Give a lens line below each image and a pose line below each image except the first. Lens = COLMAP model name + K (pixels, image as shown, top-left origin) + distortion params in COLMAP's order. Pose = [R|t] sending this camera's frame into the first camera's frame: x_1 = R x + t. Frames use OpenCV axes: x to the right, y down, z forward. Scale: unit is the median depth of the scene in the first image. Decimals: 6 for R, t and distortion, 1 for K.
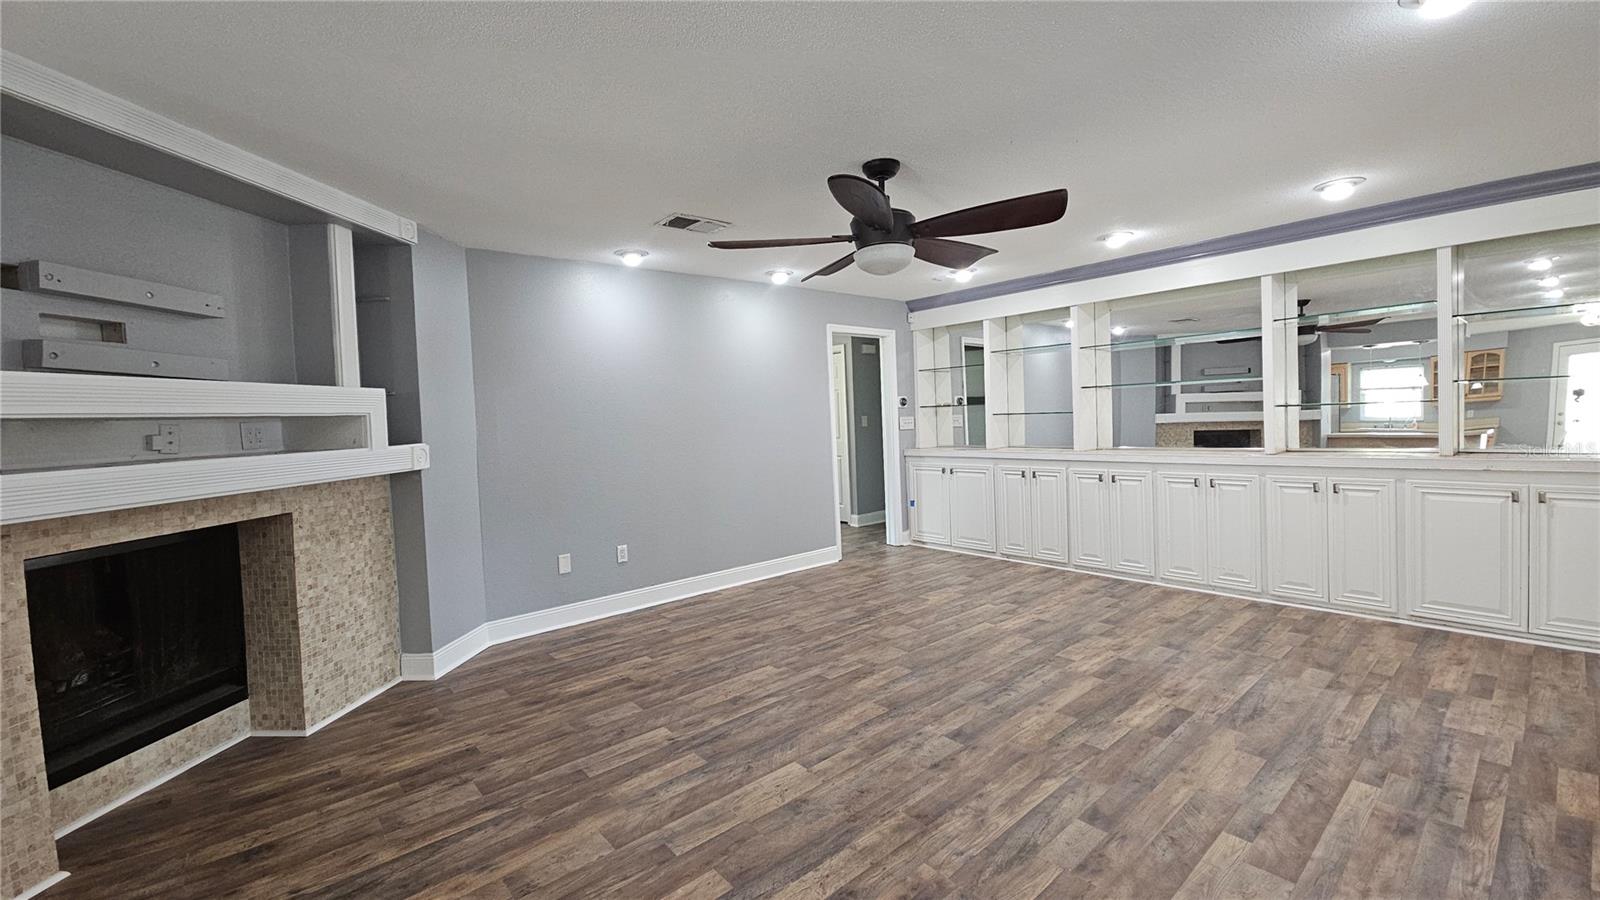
lens RADIAL K [[654.3, 0, 805.2], [0, 654.3, 415.8], [0, 0, 1]] dist [0.004820, -0.004409]
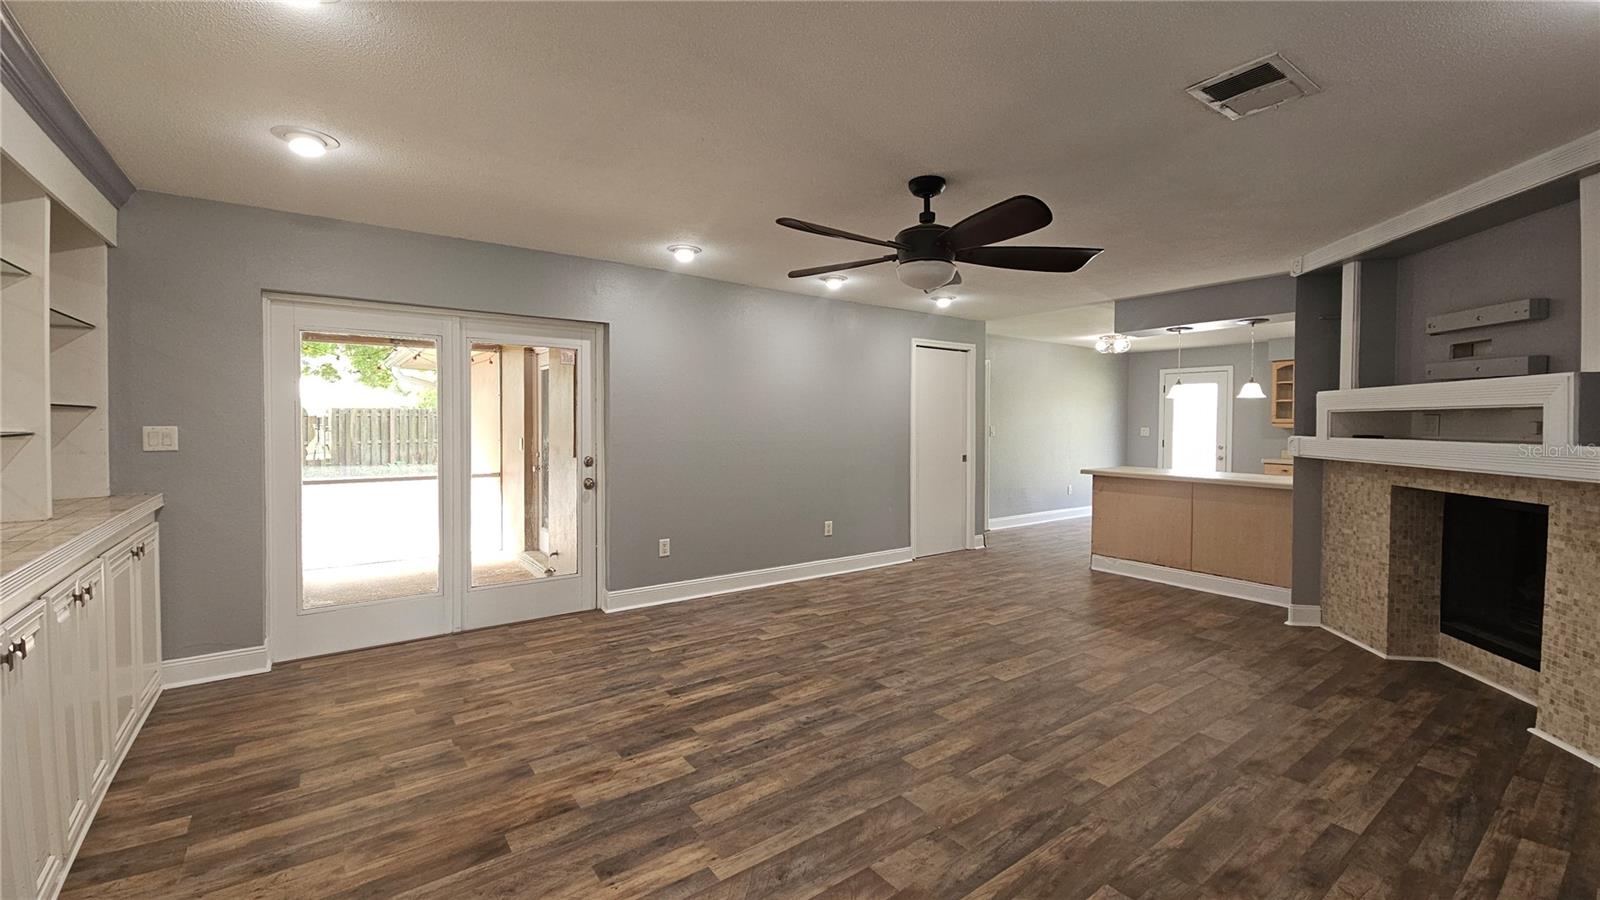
lens RADIAL K [[654.3, 0, 807.3], [0, 654.3, 432.0], [0, 0, 1]] dist [0.004820, -0.004409]
pose [[-0.996909, 0.031518, 0.071960, 0.230878], [0.032812, 0.999319, 0.016871, -0.013588], [-0.071379, 0.019180, -0.997265, 1.977840]]
